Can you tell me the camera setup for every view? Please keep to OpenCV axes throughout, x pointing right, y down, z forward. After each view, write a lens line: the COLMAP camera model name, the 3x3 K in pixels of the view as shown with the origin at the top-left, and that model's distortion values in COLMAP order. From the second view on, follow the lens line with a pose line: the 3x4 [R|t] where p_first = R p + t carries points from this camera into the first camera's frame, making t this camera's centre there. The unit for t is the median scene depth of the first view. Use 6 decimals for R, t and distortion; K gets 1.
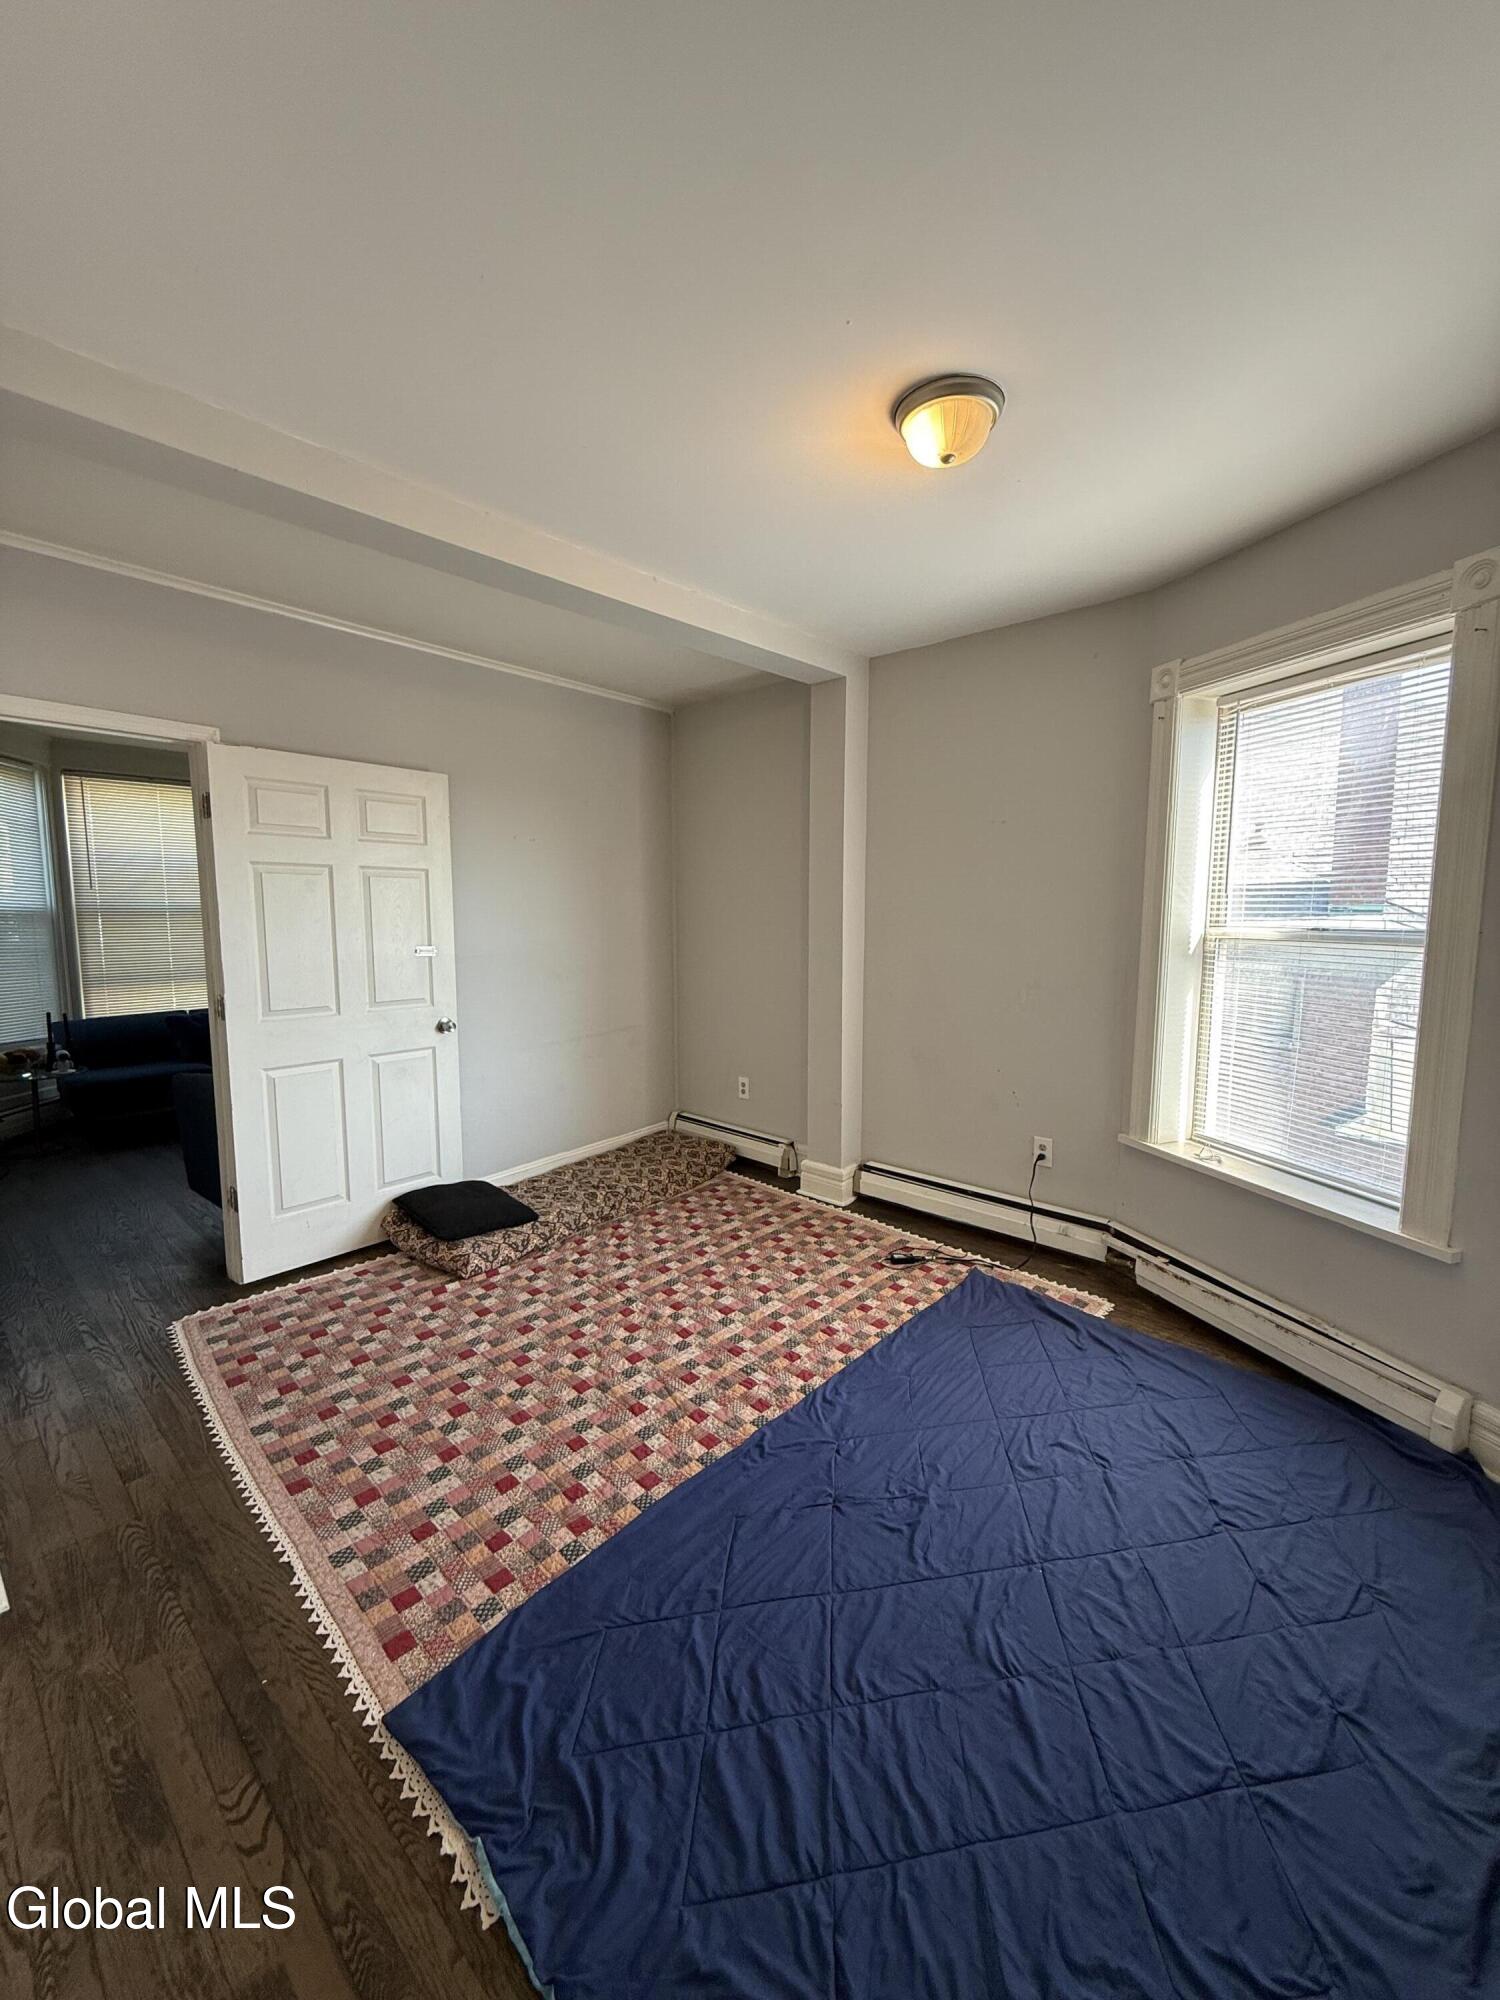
lens RADIAL K [[790.4, 0, 752.7], [0, 790.4, 1000.1], [0, 0, 1]] dist [-0.001352, -0.000405]
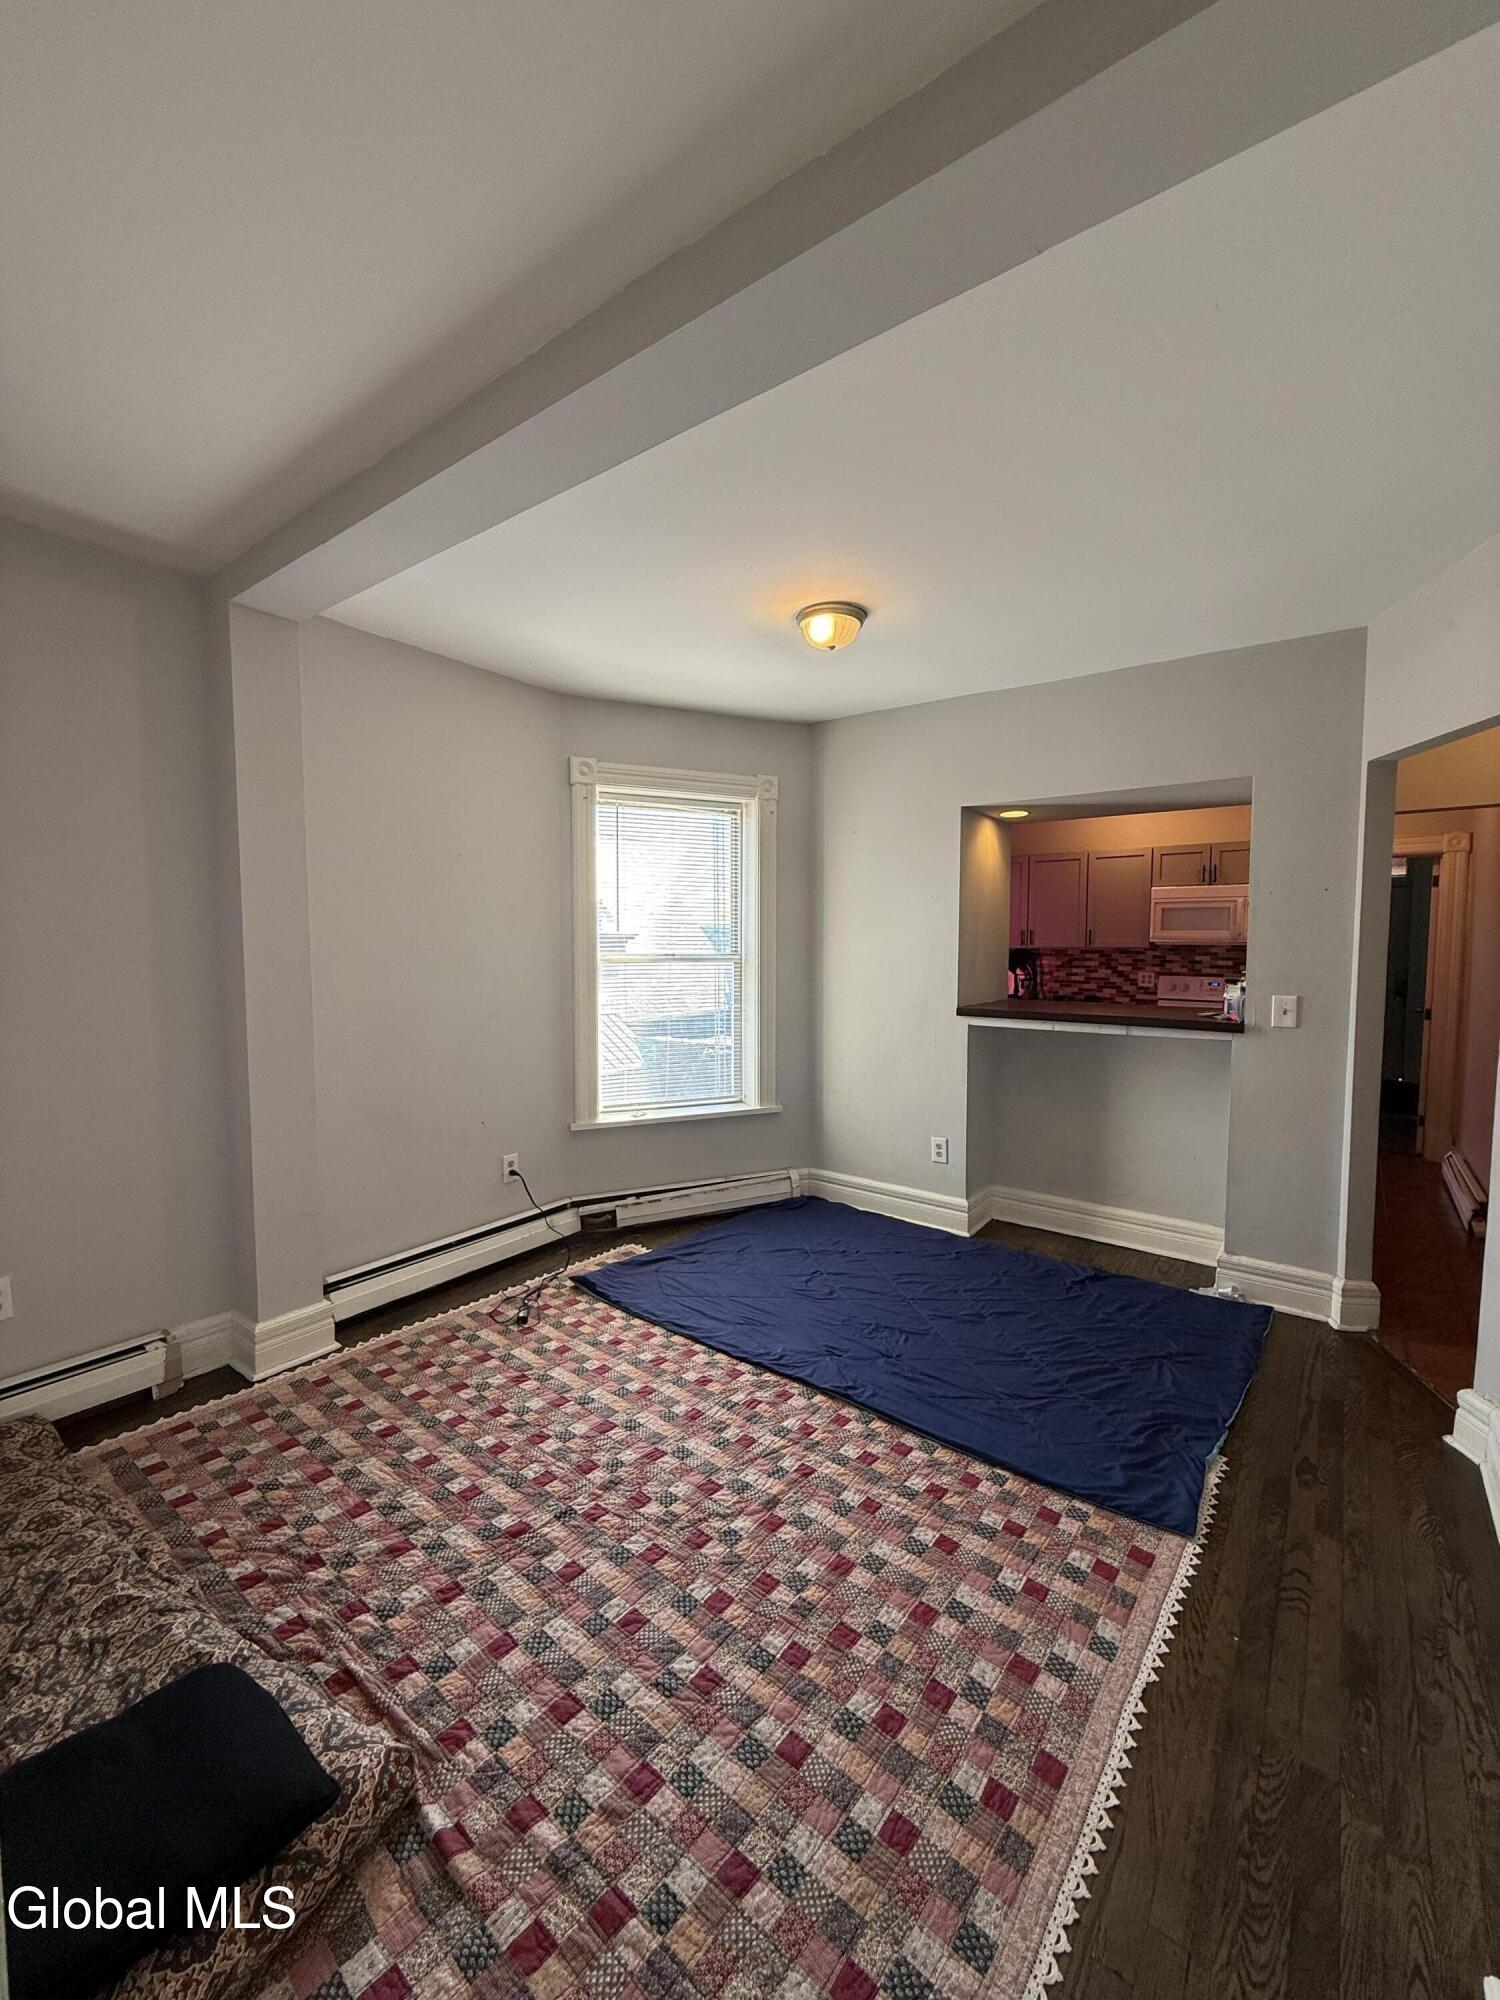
lens RADIAL K [[790.4, 0, 753.7], [0, 790.4, 992.5], [0, 0, 1]] dist [-0.001352, -0.000405]
pose [[-0.082073, -0.060617, 0.994781, -0.930899], [0.116399, 0.990735, 0.069973, -0.104233], [-0.989806, 0.121534, -0.074257, 0.951944]]
